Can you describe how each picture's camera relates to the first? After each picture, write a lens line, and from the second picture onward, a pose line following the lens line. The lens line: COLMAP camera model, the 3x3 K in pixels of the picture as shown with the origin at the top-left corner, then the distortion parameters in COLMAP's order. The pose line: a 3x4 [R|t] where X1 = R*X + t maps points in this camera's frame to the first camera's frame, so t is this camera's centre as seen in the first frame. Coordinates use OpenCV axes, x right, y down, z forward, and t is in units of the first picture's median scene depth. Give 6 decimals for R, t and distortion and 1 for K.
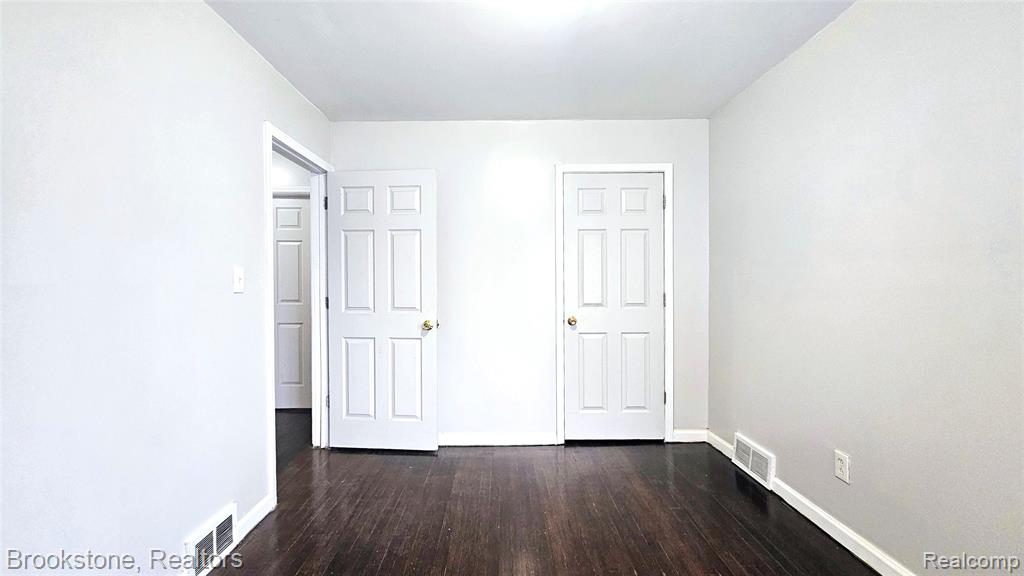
lens RADIAL K [[420.2, 0, 512.0], [0, 420.2, 288.0], [0, 0, 1]] dist [-0.000829, -0.000423]
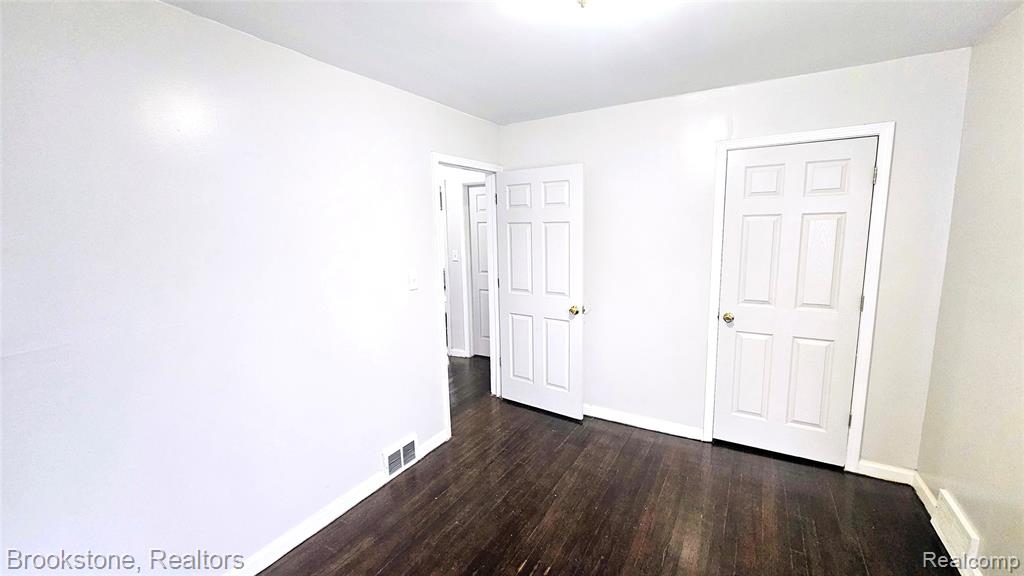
lens RADIAL K [[420.2, 0, 512.0], [0, 420.2, 288.0], [0, 0, 1]] dist [-0.000829, -0.000423]
pose [[0.858003, 0.066786, -0.509285, 0.208644], [0.003962, 0.990621, 0.136582, -0.115557], [0.513630, -0.119206, 0.849691, -0.005949]]
